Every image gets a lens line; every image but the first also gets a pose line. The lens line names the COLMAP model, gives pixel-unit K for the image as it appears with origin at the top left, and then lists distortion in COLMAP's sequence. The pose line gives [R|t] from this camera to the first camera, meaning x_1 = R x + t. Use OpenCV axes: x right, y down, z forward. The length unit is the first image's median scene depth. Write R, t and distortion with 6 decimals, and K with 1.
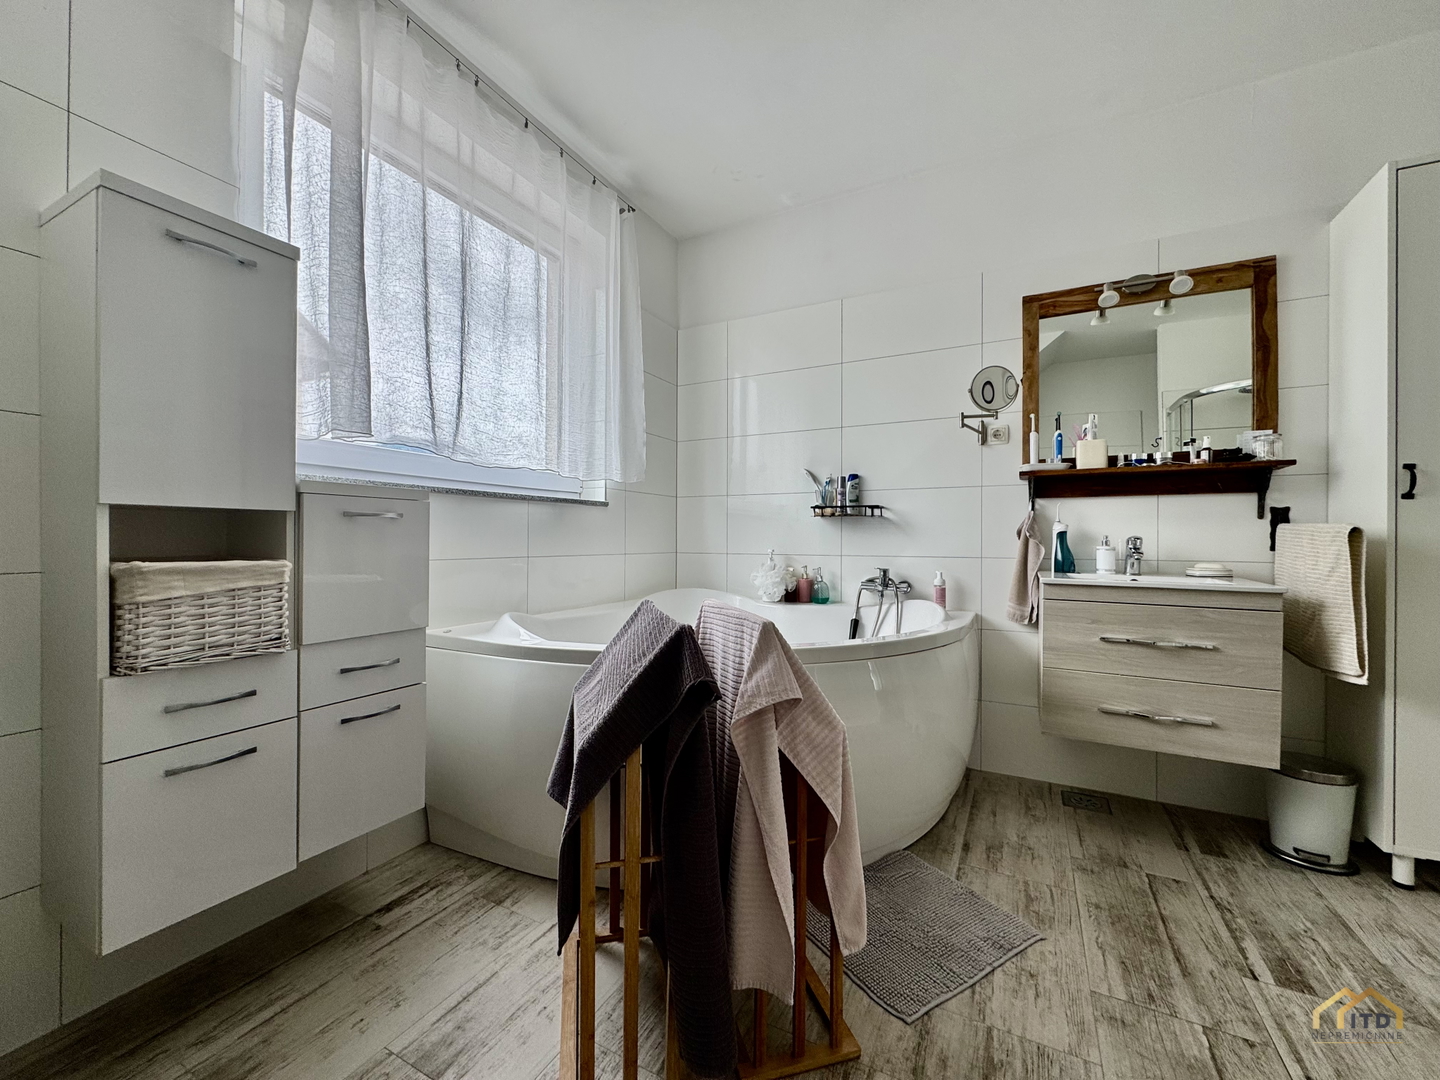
lens RADIAL K [[572.4, 0, 723.9], [0, 572.4, 537.7], [0, 0, 1]] dist [-0.001921, -0.000769]
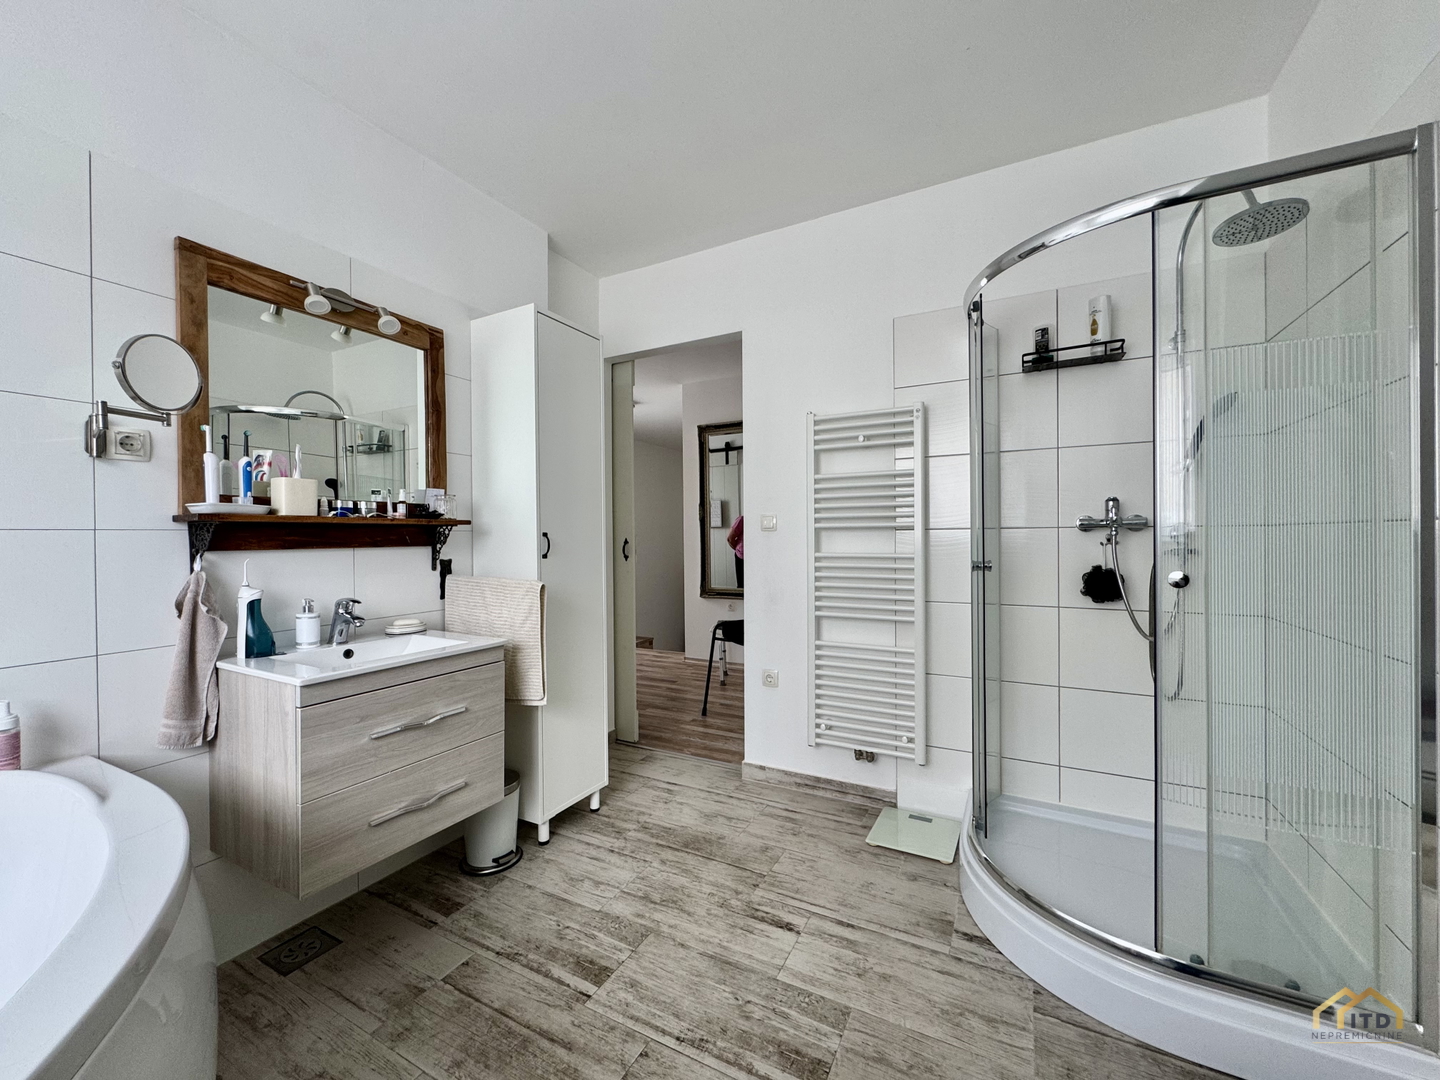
lens RADIAL K [[572.4, 0, 722.0], [0, 572.4, 540.0], [0, 0, 1]] dist [-0.001921, -0.000769]
pose [[0.009486, -0.009489, 0.999910, -0.130186], [0.005294, 0.999941, 0.009439, -0.097961], [-0.999941, 0.005204, 0.009536, 0.447378]]
